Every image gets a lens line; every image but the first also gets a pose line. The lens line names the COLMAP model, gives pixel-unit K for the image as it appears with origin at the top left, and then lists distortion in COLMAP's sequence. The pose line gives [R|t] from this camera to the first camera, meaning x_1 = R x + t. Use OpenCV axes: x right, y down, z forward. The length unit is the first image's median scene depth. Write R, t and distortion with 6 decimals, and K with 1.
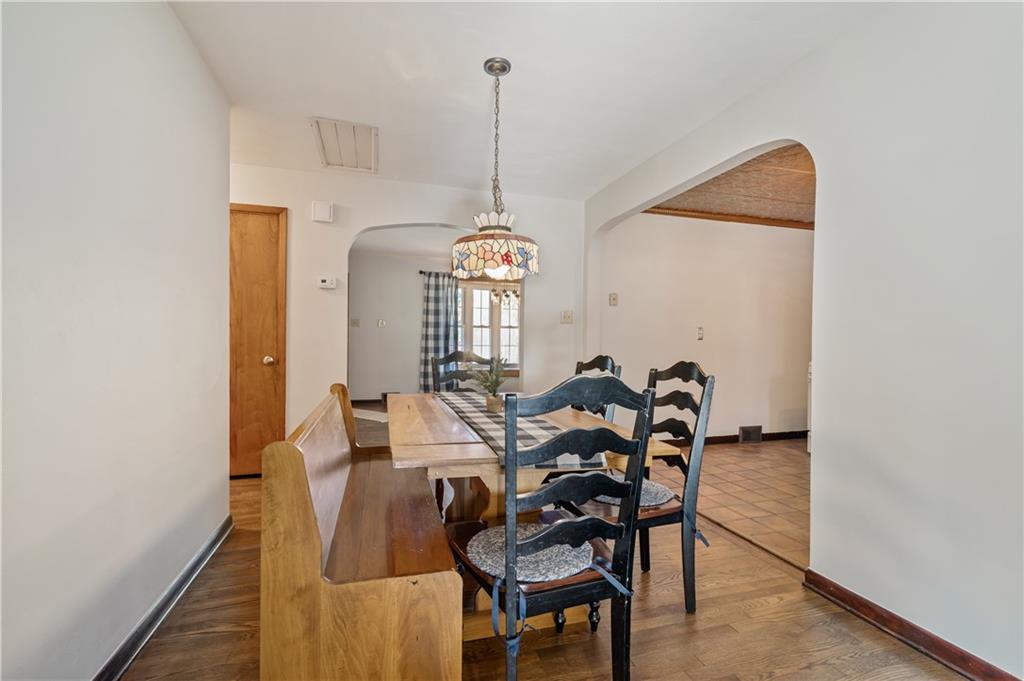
lens RADIAL K [[461.5, 0, 512.2], [0, 461.5, 340.3], [0, 0, 1]] dist [0.003359, -0.000309]
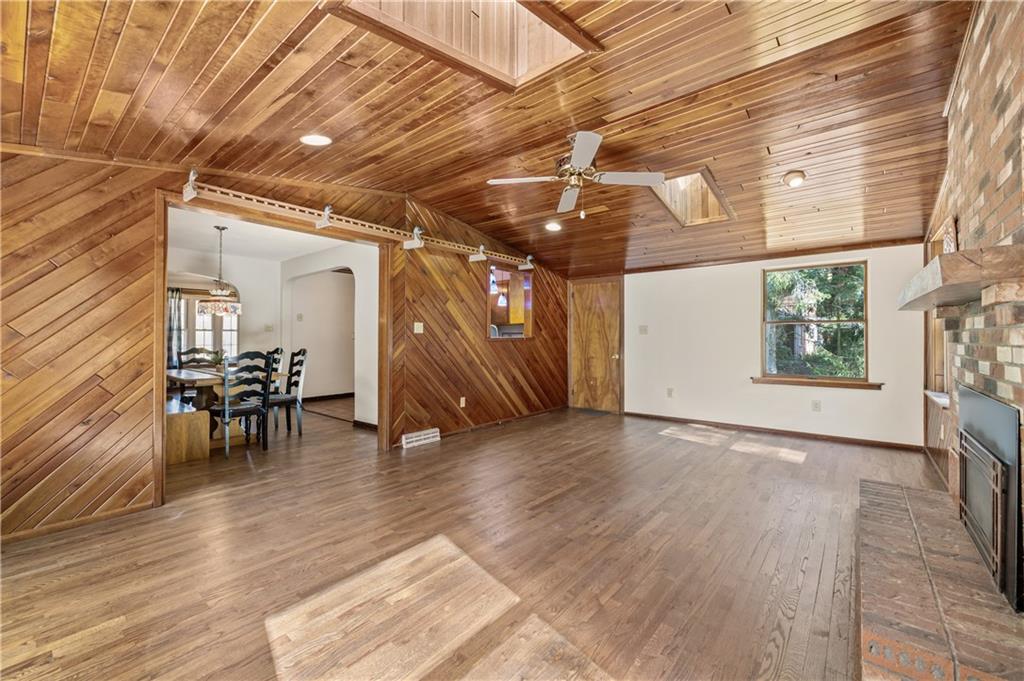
lens RADIAL K [[413.6, 0, 517.6], [0, 413.6, 334.4], [0, 0, 1]] dist [0.000806, -0.000054]
pose [[0.826653, -0.002238, 0.562707, 0.018009], [0.005488, 0.999977, -0.004086, -0.013371], [-0.562685, 0.006466, 0.826646, -0.943166]]
